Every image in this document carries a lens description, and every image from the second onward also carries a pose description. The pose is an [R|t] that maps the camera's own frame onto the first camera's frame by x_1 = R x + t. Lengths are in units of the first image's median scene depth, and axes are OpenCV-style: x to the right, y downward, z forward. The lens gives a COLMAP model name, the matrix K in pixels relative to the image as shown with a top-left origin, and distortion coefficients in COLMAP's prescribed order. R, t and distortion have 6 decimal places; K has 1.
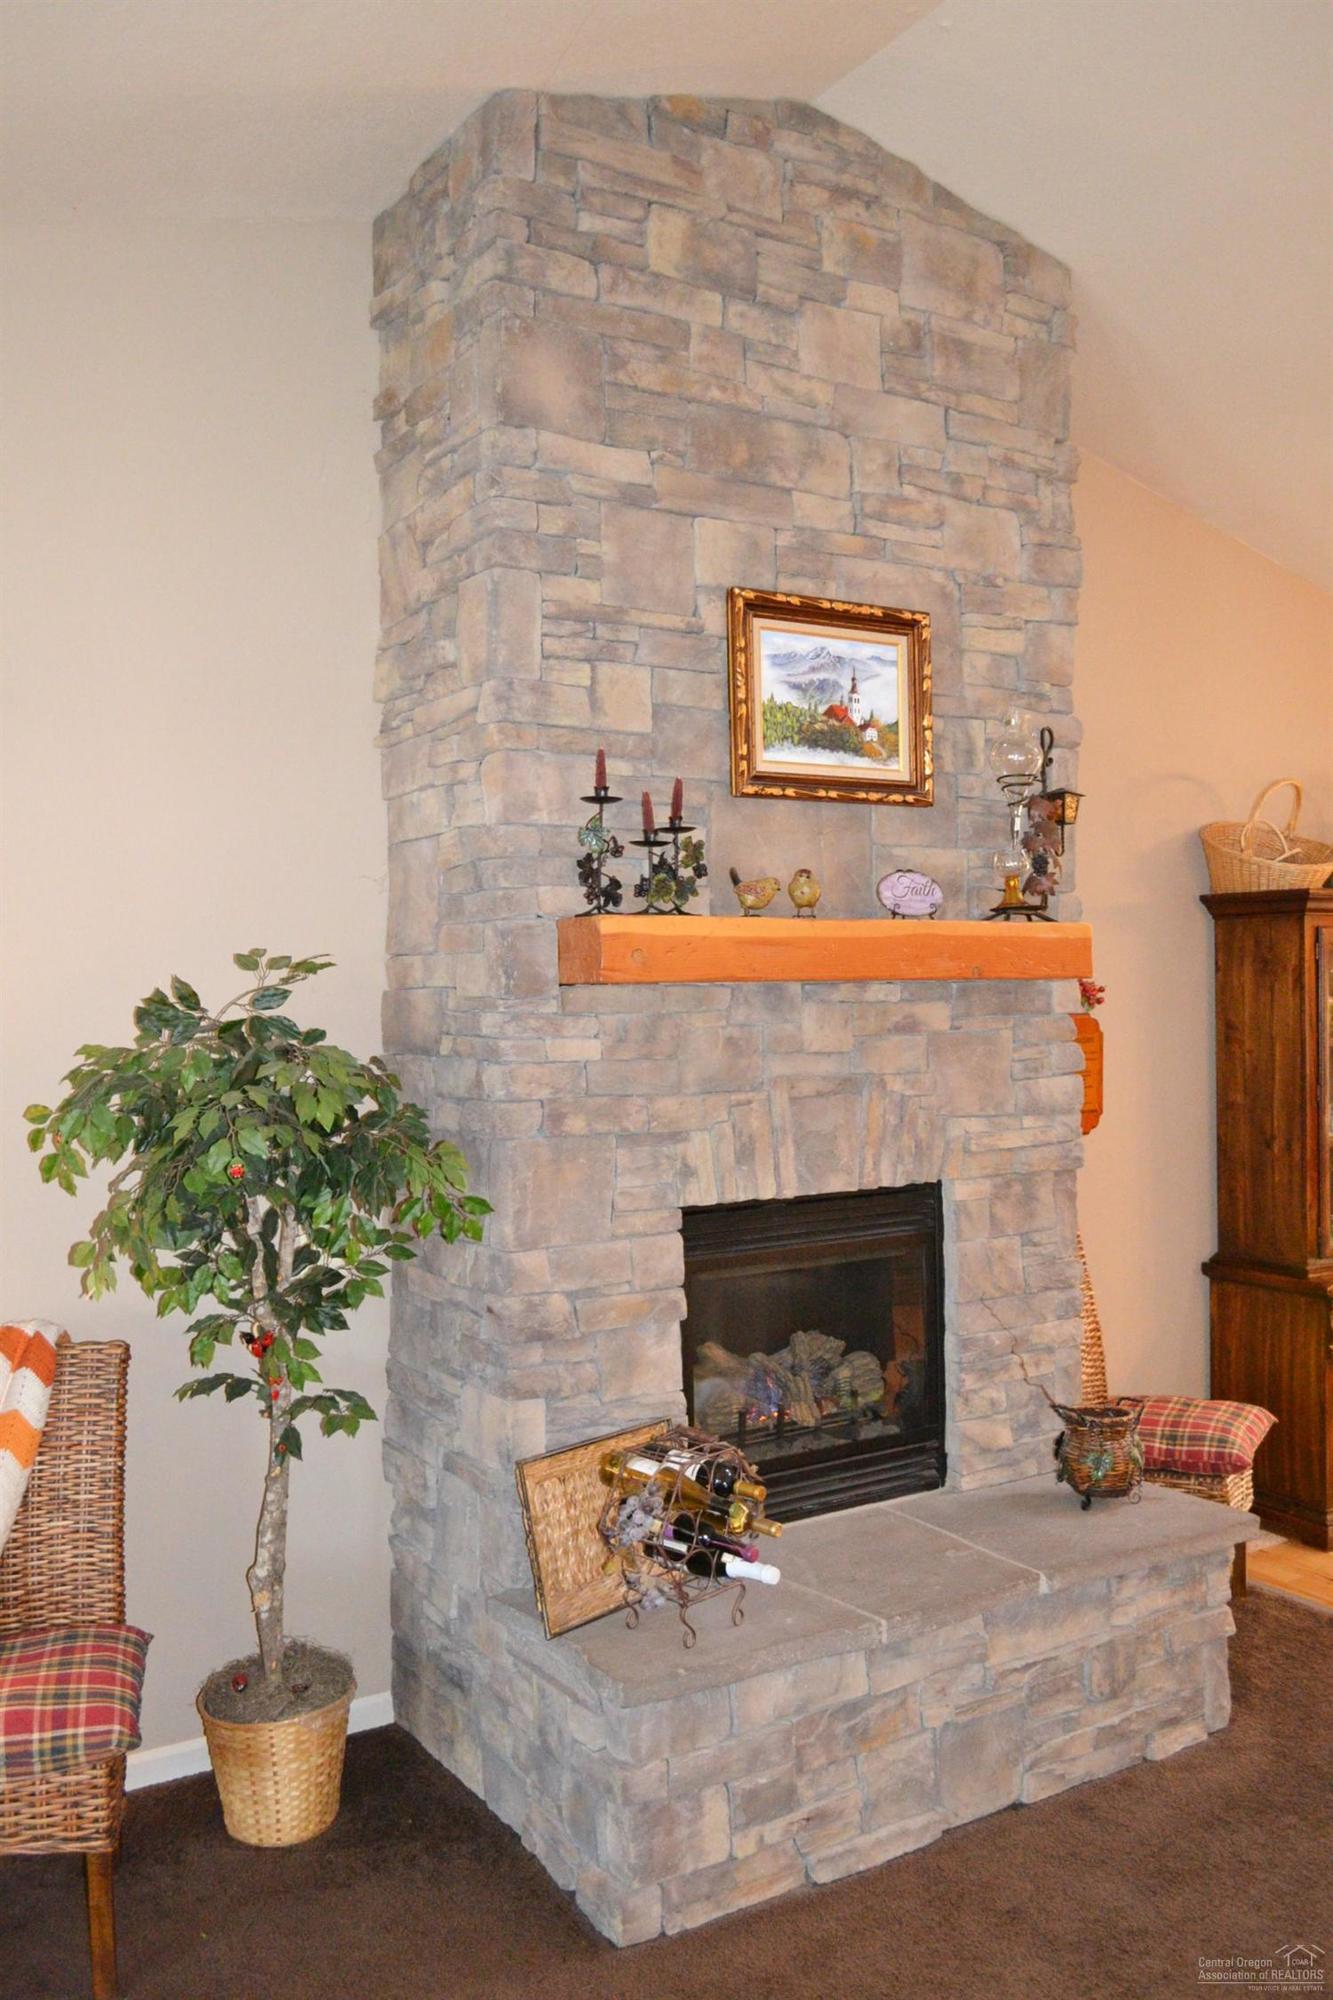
lens RADIAL K [[1642.6, 0, 666.5], [0, 1642.6, 1000.0], [0, 0, 1]] dist [-0.010027, 0.000146]
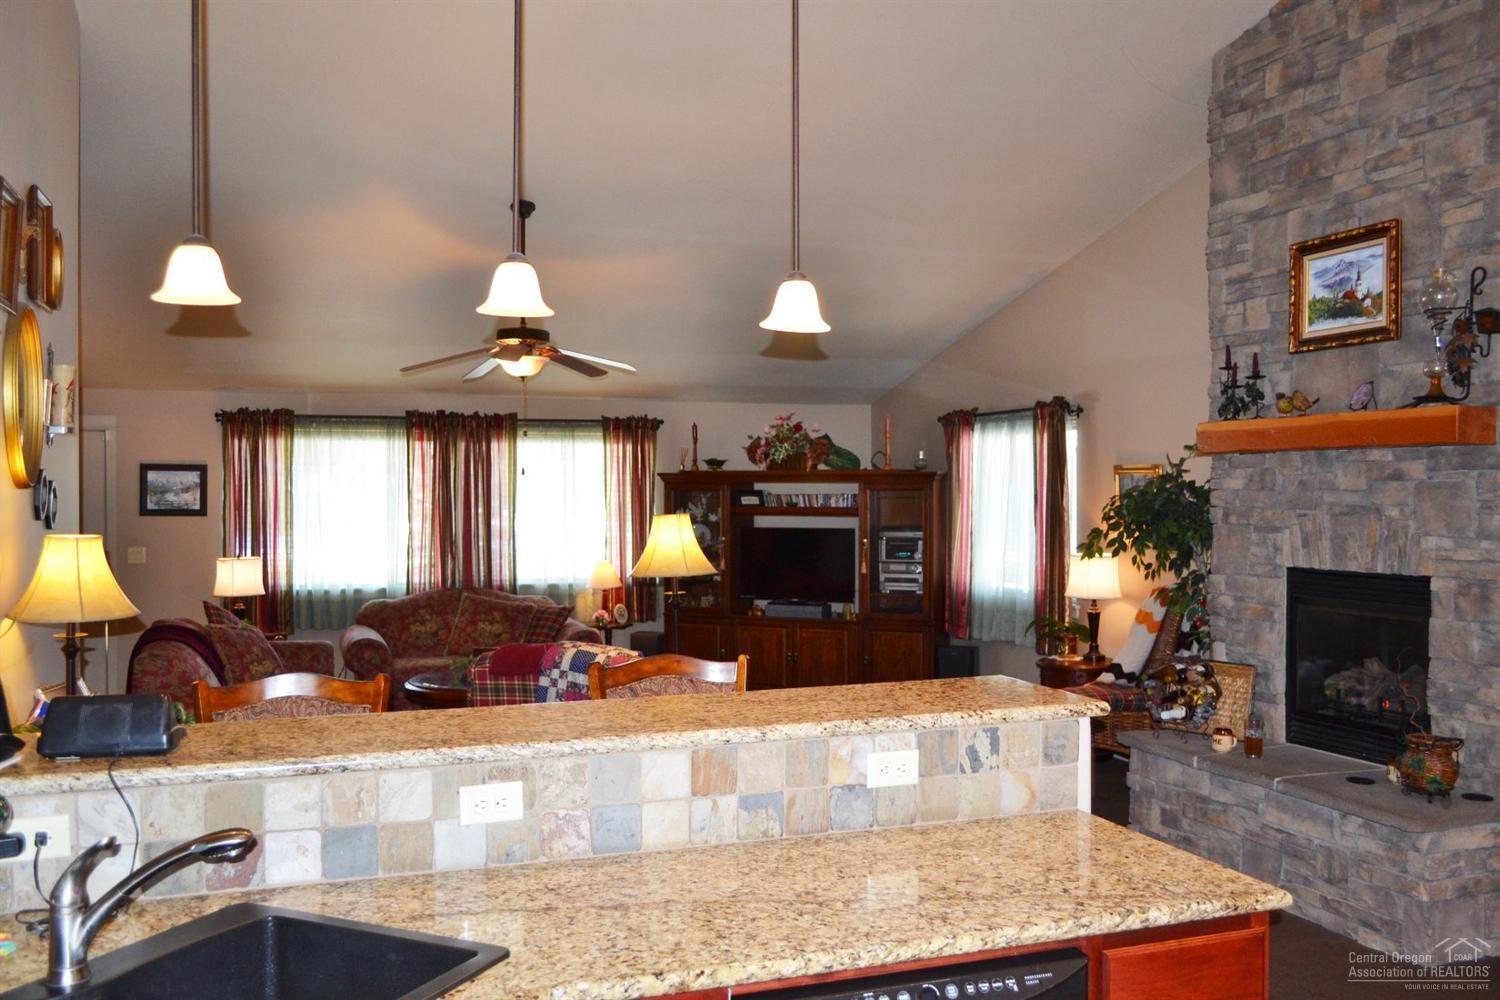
lens RADIAL K [[1301.0, 0, 747.3], [0, 1301.0, 505.4], [0, 0, 1]] dist [-0.010692, -0.001771]
pose [[-0.200132, 0.022104, -0.979520, 1.591429], [-0.007806, 0.999678, 0.024154, 0.019840], [0.979738, 0.012480, -0.199895, 0.656967]]
